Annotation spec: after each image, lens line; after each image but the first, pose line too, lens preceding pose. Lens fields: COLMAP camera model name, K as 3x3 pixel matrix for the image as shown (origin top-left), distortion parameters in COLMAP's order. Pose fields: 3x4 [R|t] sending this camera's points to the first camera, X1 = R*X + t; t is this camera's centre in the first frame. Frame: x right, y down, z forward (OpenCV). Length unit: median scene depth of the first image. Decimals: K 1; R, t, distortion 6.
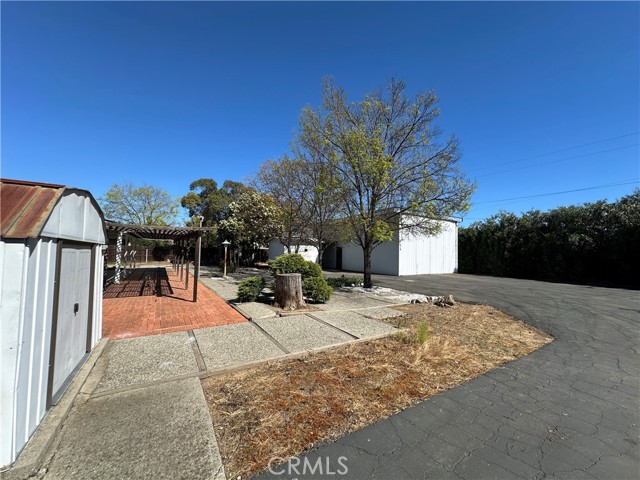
lens RADIAL K [[254.2, 0, 317.9], [0, 254.2, 239.0], [0, 0, 1]] dist [-0.008006, 0.000639]
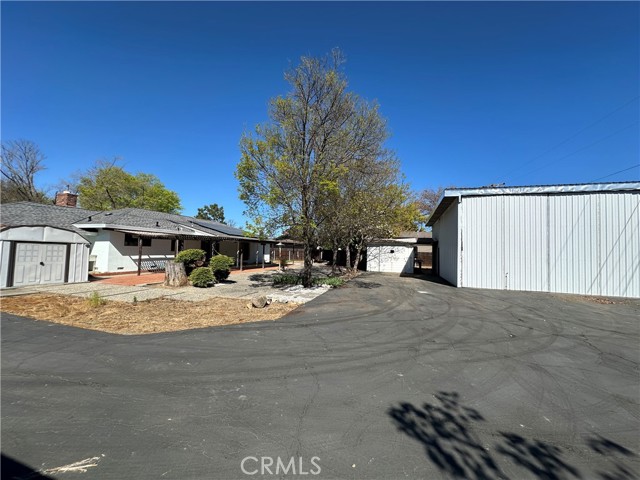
lens RADIAL K [[254.2, 0, 320.7], [0, 254.2, 240.1], [0, 0, 1]] dist [-0.008006, 0.000639]
pose [[0.636997, -0.034058, -0.770113, 0.512460], [0.023251, 0.999418, -0.024967, 0.020830], [0.770515, -0.002002, 0.637418, 0.228890]]
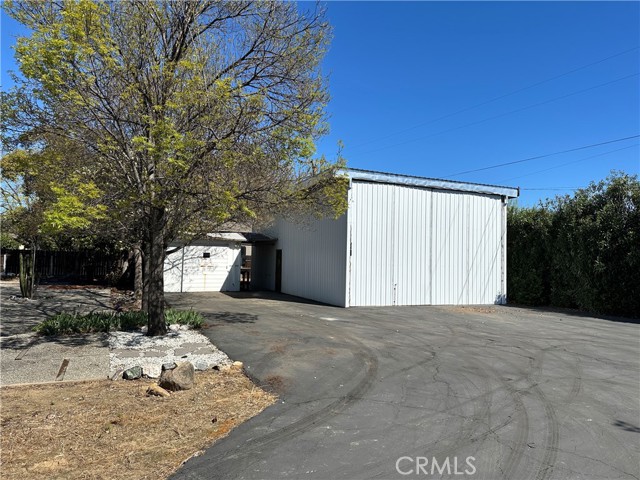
lens RADIAL K [[443.8, 0, 317.3], [0, 443.8, 238.1], [0, 0, 1]] dist [0.035868, -0.004331]
pose [[0.990732, -0.002027, -0.135818, 0.317684], [0.002386, 0.999994, 0.002478, 0.007223], [0.135812, -0.002779, 0.990731, 0.121529]]
